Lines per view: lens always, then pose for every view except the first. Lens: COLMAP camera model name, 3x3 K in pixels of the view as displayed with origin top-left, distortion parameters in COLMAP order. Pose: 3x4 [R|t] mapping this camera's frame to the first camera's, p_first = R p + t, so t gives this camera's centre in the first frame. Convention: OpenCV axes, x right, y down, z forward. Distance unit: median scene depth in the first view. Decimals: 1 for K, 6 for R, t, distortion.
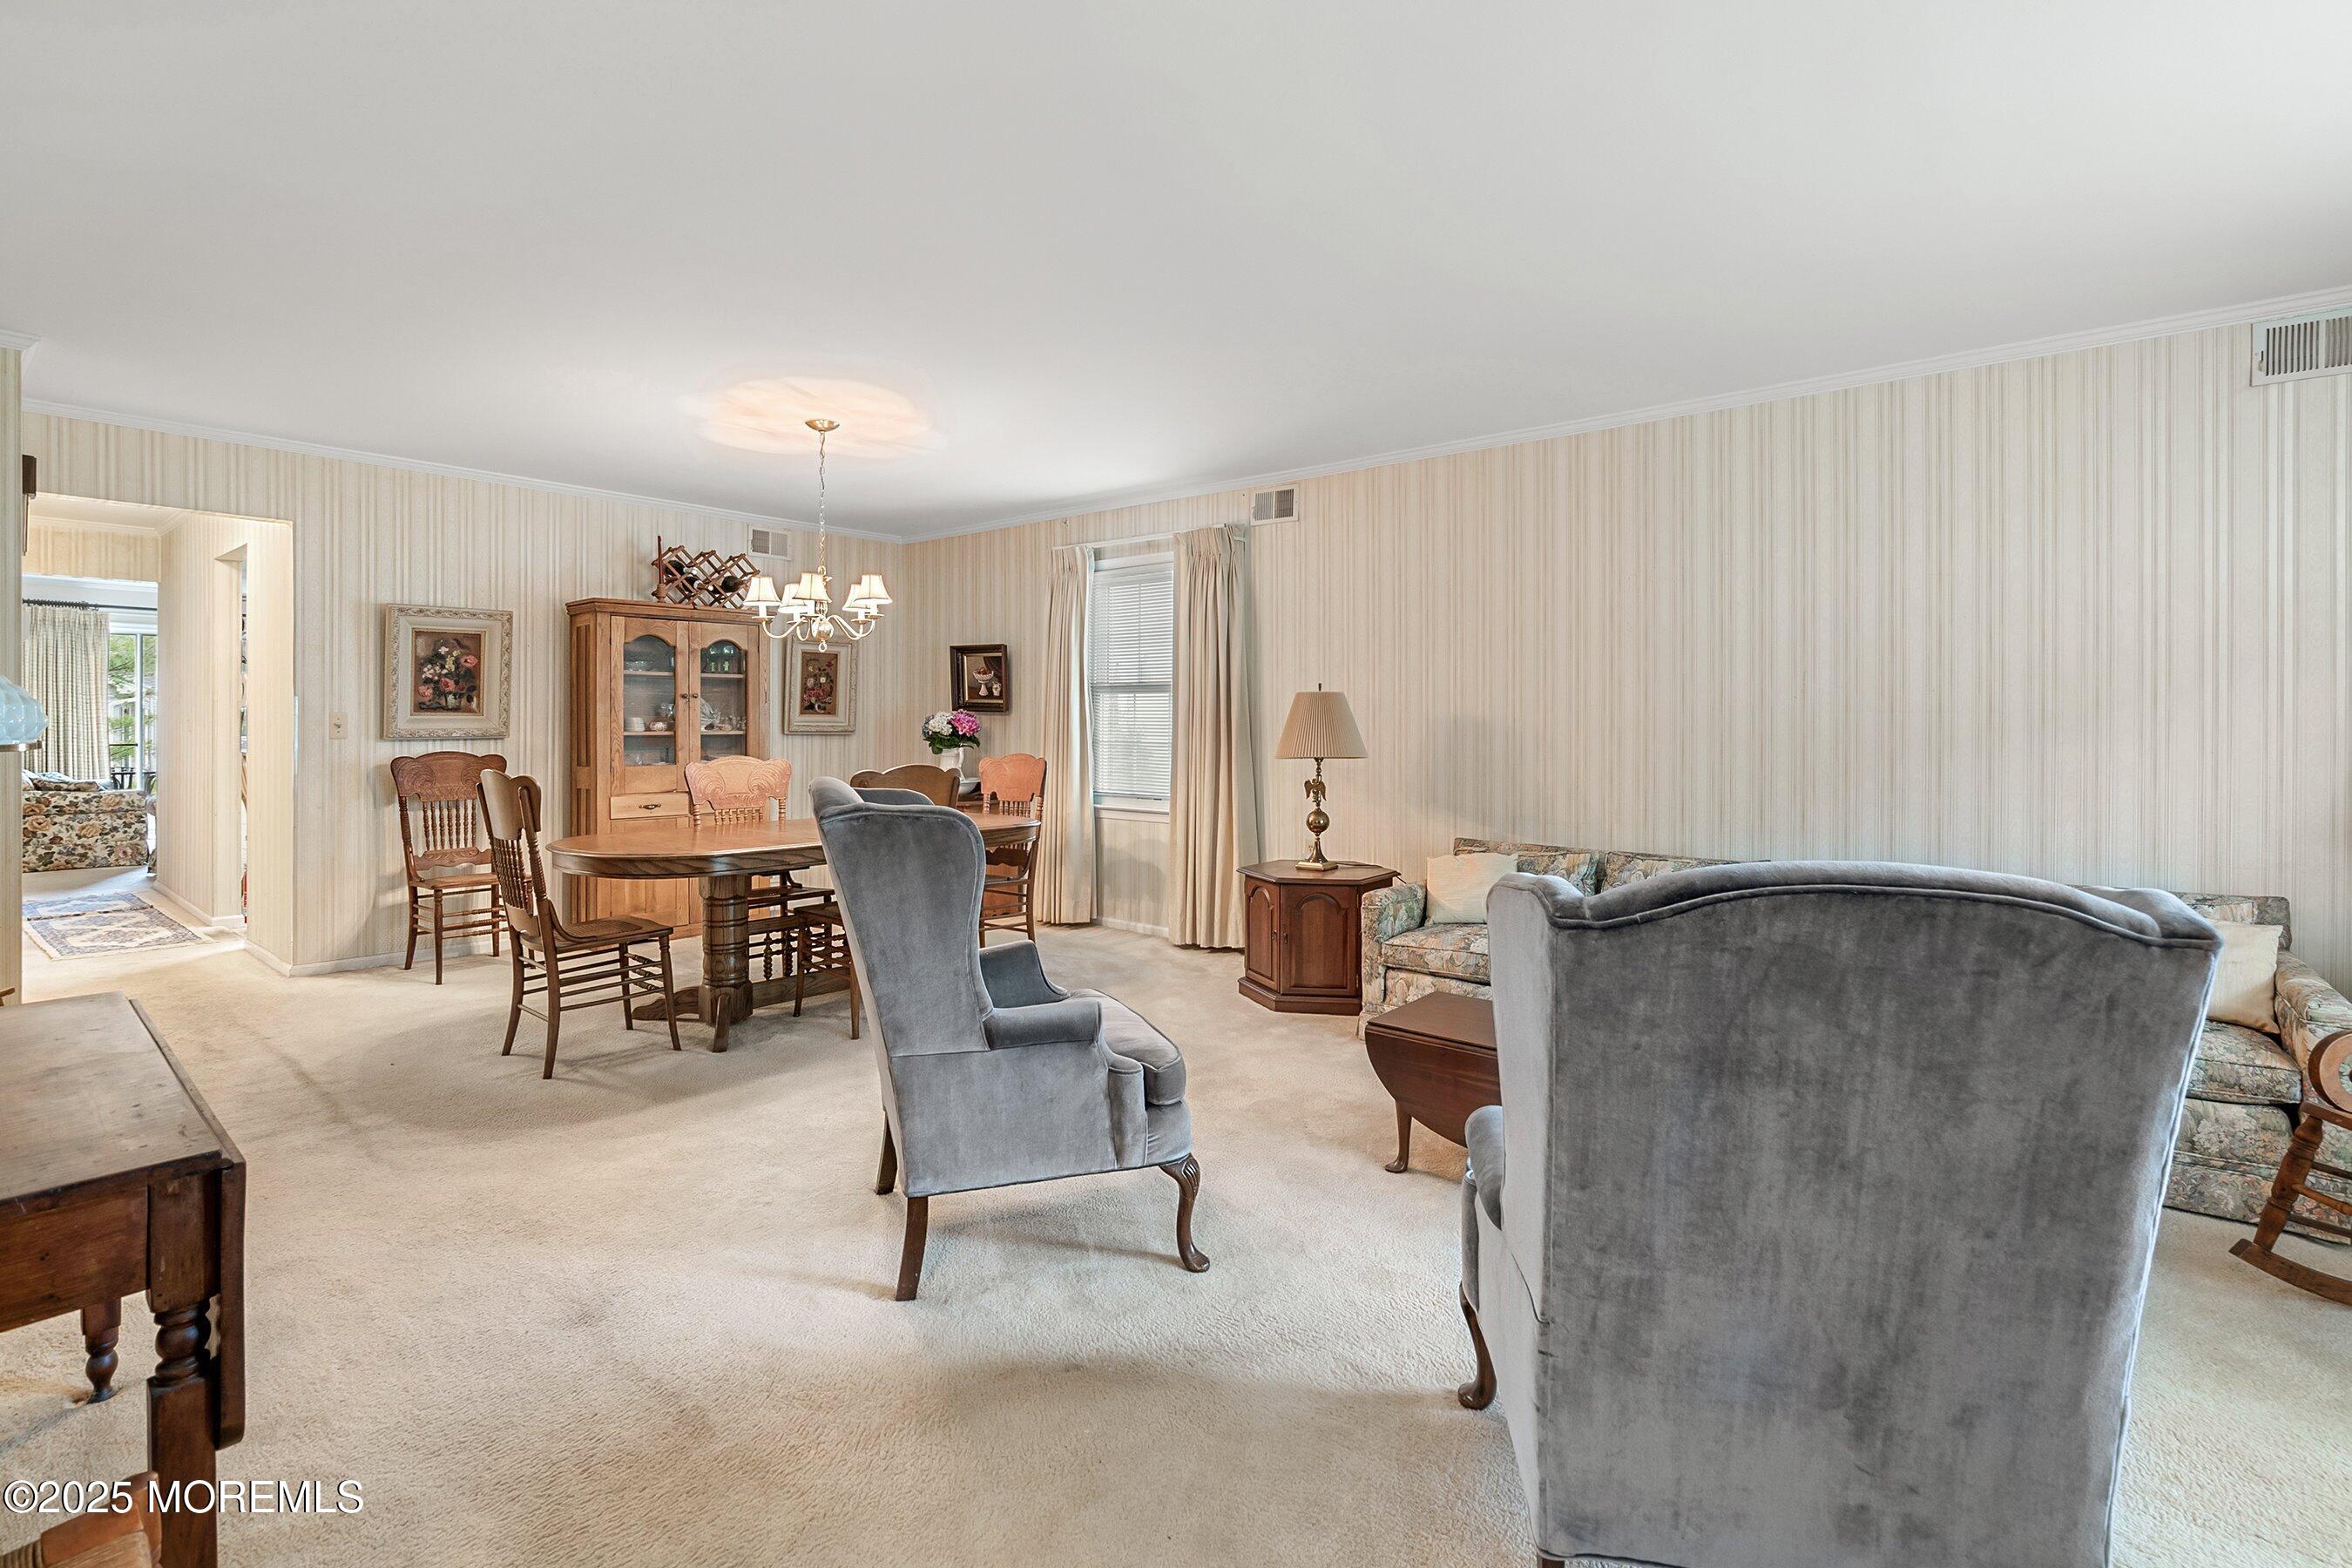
lens RADIAL K [[1072.9, 0, 1156.5], [0, 1072.9, 730.5], [0, 0, 1]] dist [0.000501, 0.000533]
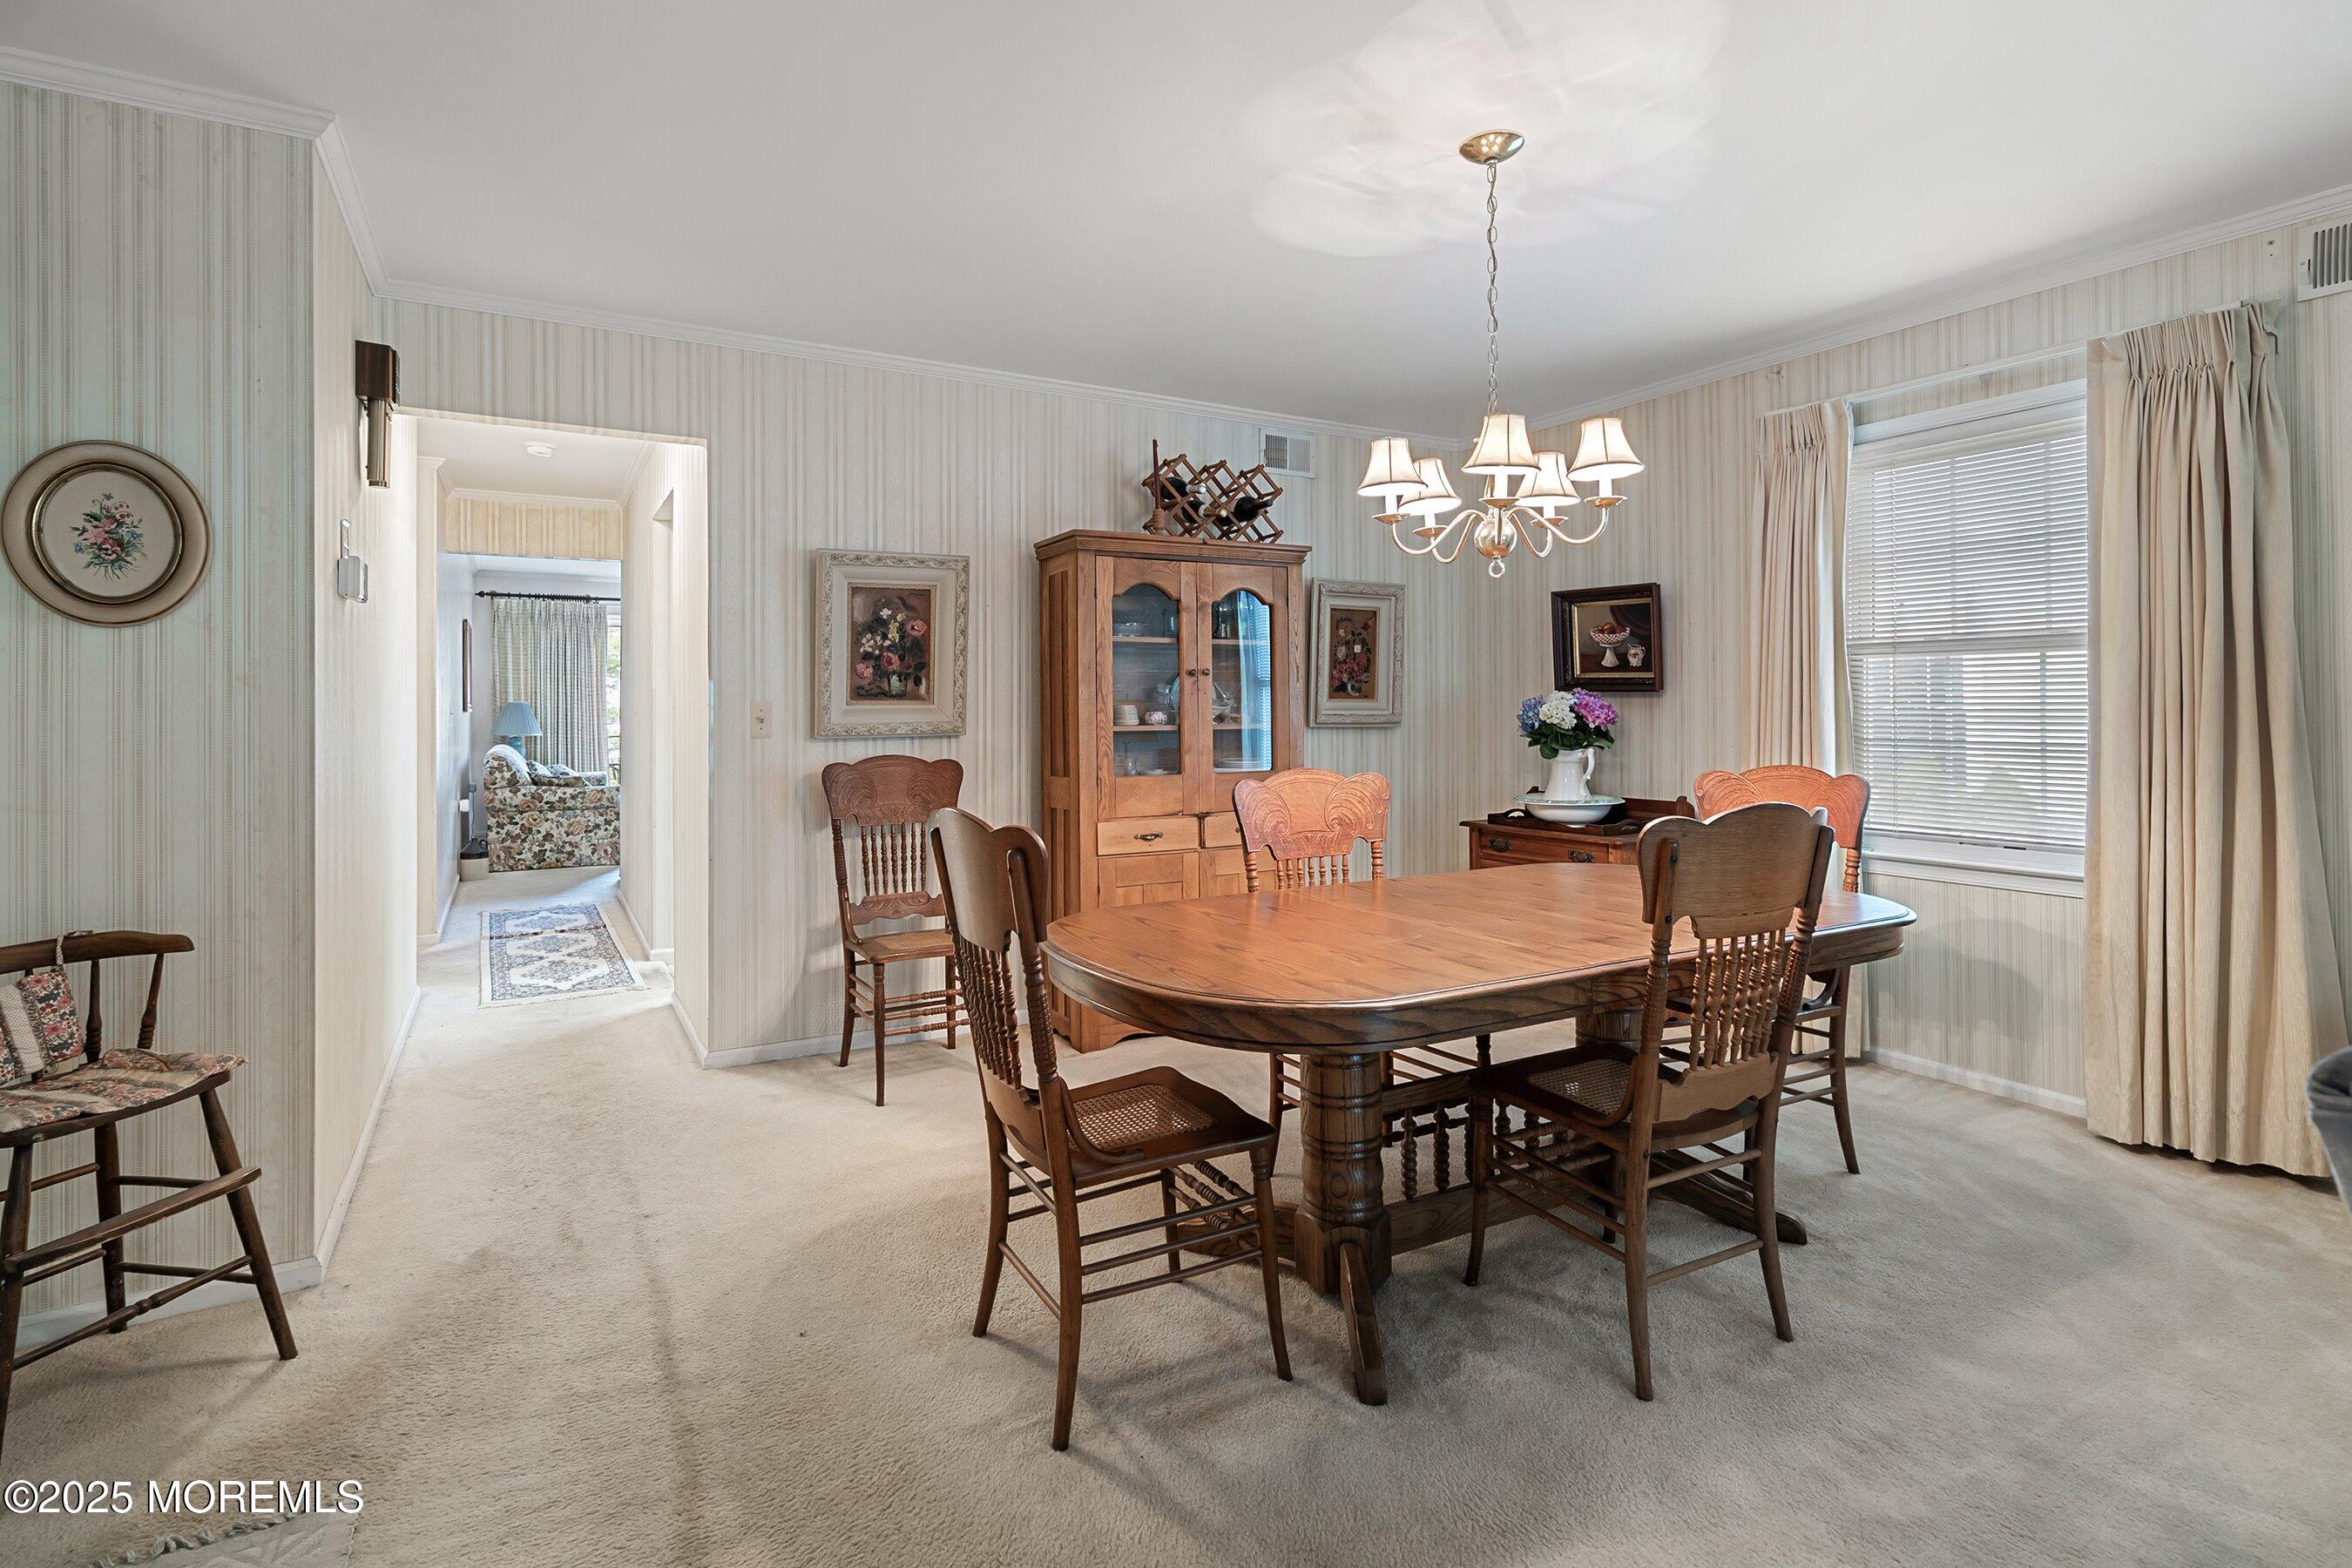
lens RADIAL K [[1144.0, 0, 1173.8], [0, 1144.0, 715.7], [0, 0, 1]] dist [-0.001845, 0.001105]
pose [[0.940276, -0.005142, -0.340374, -0.213910], [0.004863, 0.999987, -0.001674, -0.004064], [0.340378, -0.000081, 0.940289, 0.332076]]
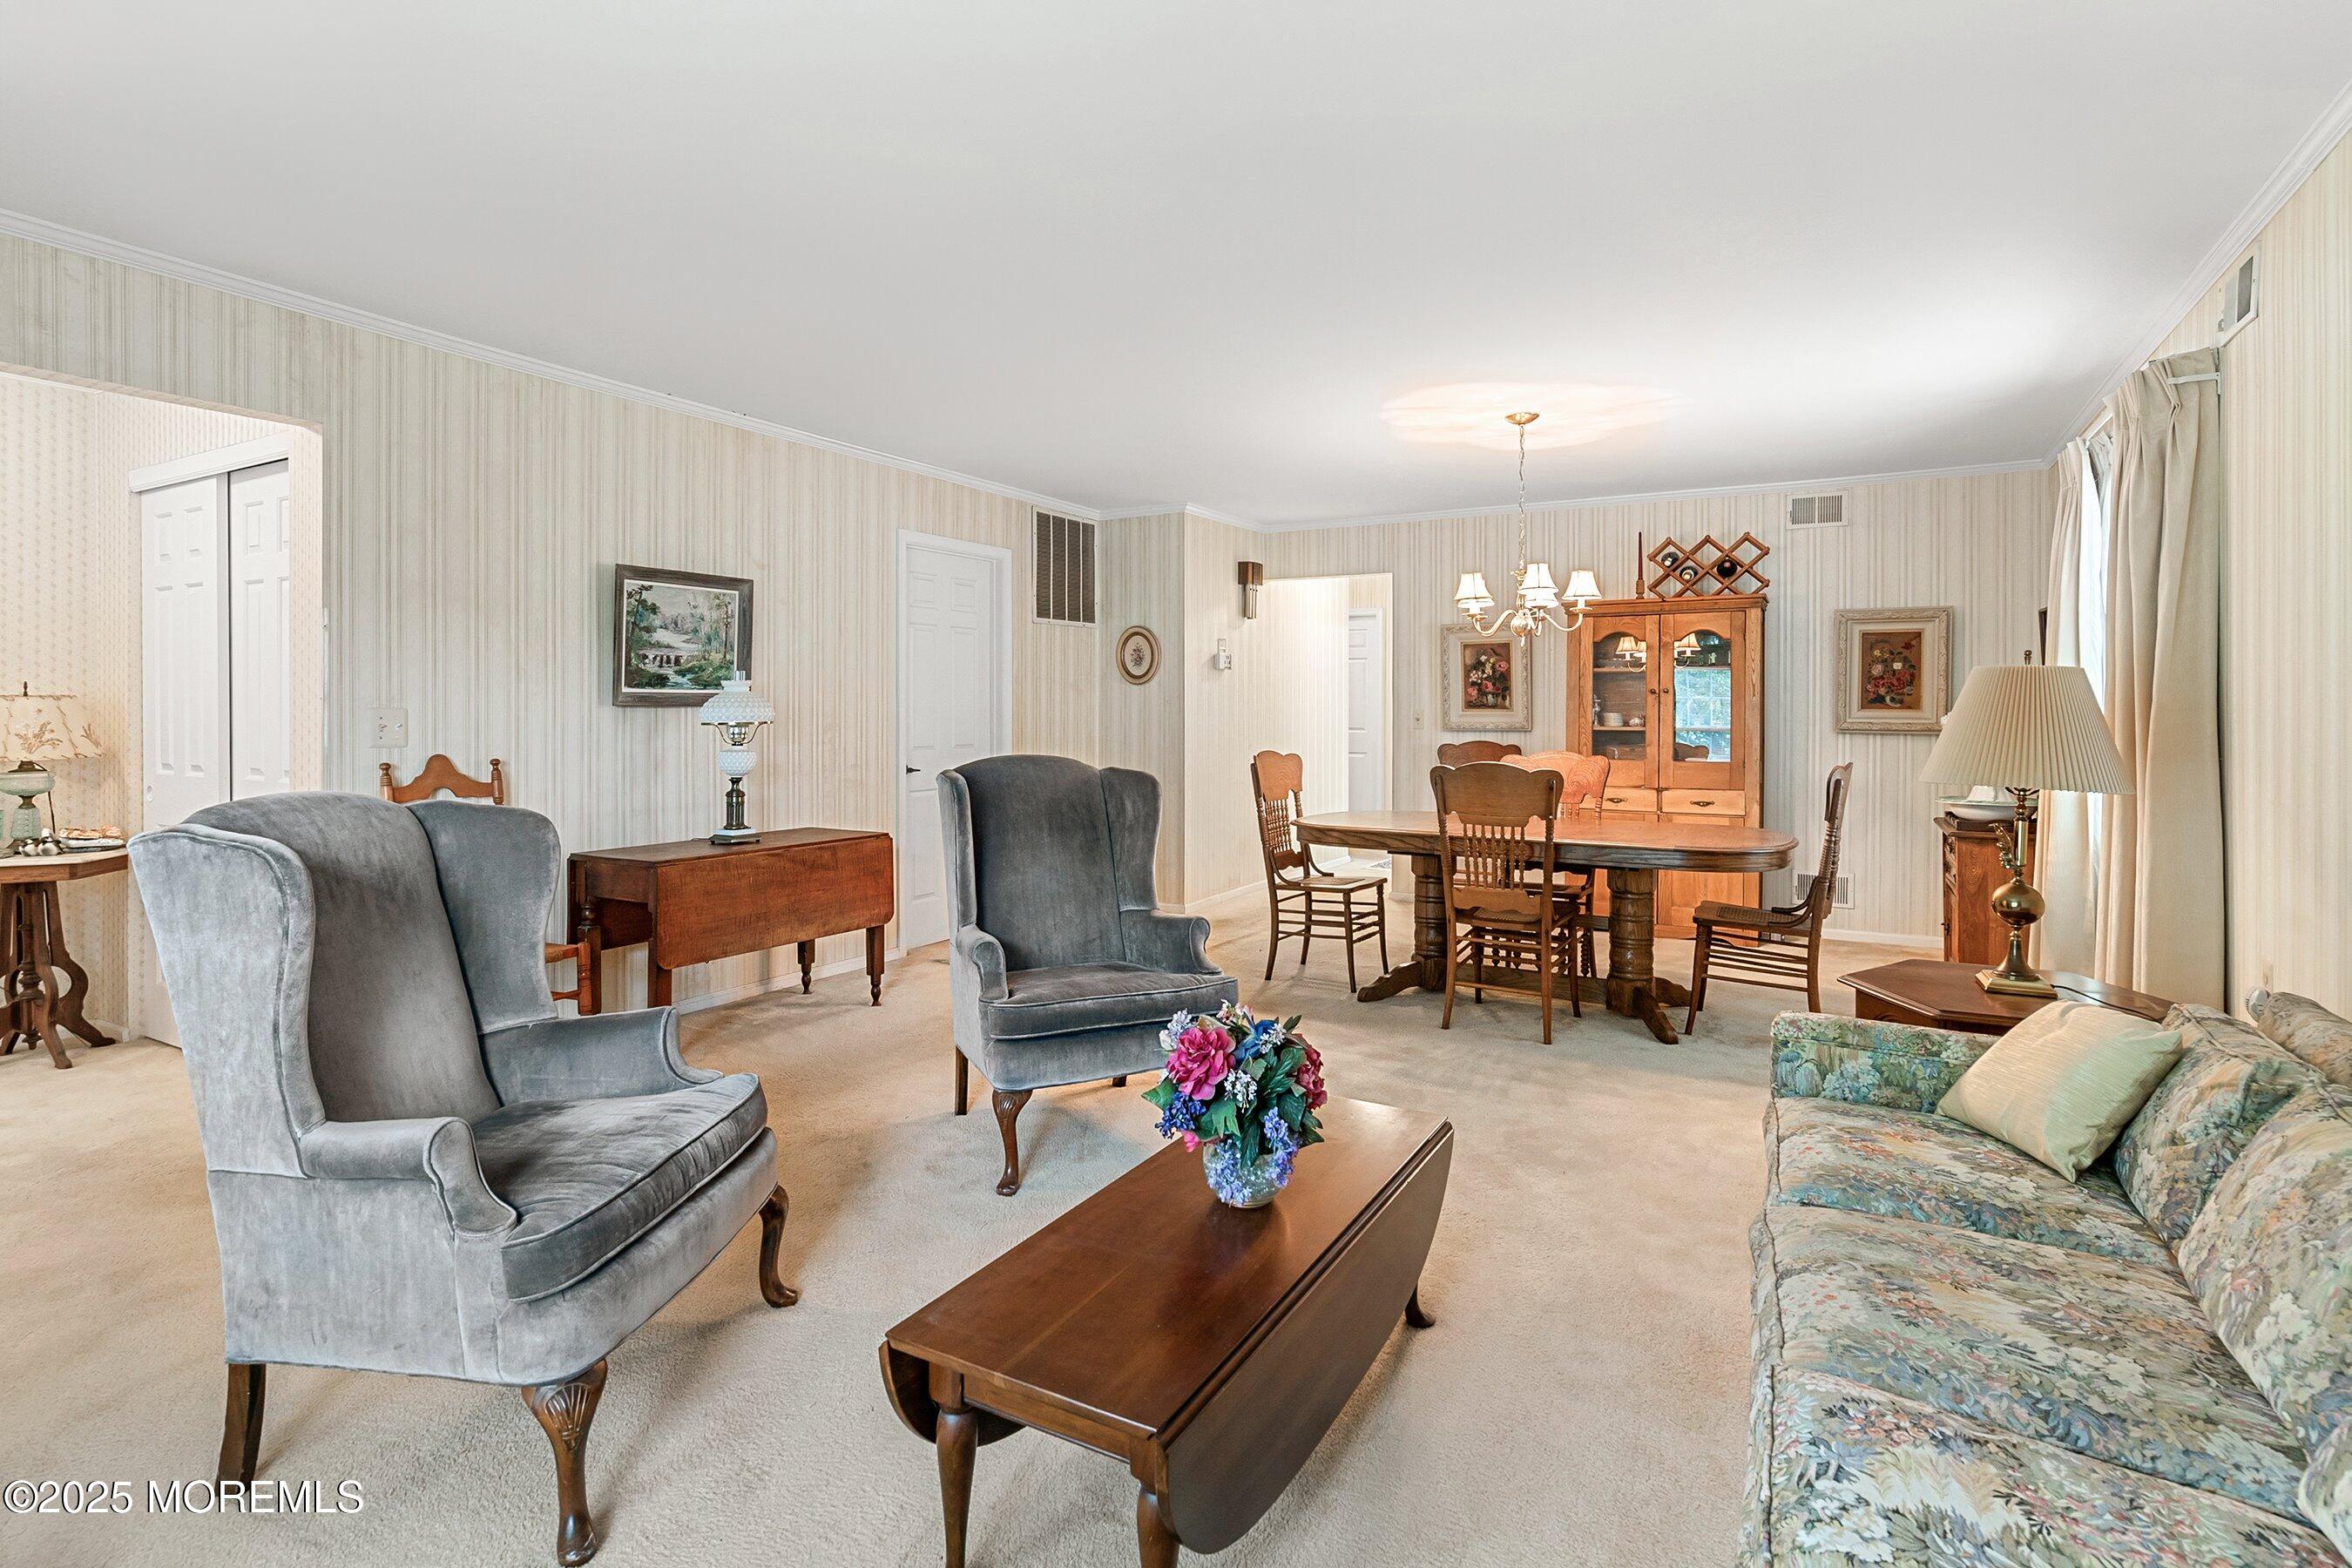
lens RADIAL K [[1144.0, 0, 1173.8], [0, 1144.0, 715.7], [0, 0, 1]] dist [-0.001845, 0.001105]
pose [[0.181630, 0.002959, -0.983363, 0.532862], [-0.010331, 0.999946, 0.001100, -0.006668], [0.983313, 0.009960, 0.181651, 0.395398]]
